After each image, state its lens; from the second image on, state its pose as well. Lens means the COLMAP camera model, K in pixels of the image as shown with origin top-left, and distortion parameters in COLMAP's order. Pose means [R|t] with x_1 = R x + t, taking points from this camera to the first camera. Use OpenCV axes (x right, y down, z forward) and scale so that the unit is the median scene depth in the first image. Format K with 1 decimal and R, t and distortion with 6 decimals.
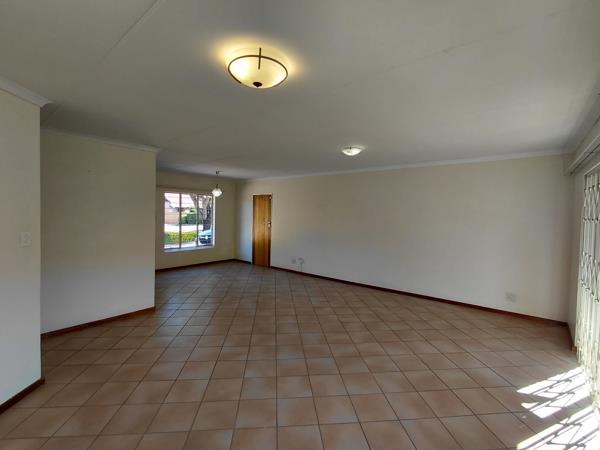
lens RADIAL K [[276.0, 0, 297.9], [0, 276.0, 221.8], [0, 0, 1]] dist [-0.003692, 0.000311]
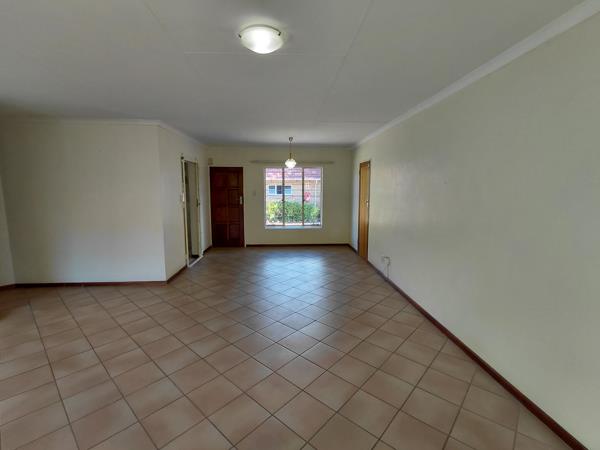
lens RADIAL K [[276.0, 0, 298.0], [0, 276.0, 220.7], [0, 0, 1]] dist [-0.003692, 0.000311]
pose [[0.679787, 0.069390, -0.730119, 0.429252], [-0.011066, 0.996371, 0.084392, -0.004018], [0.733326, -0.049289, 0.678088, 0.539871]]
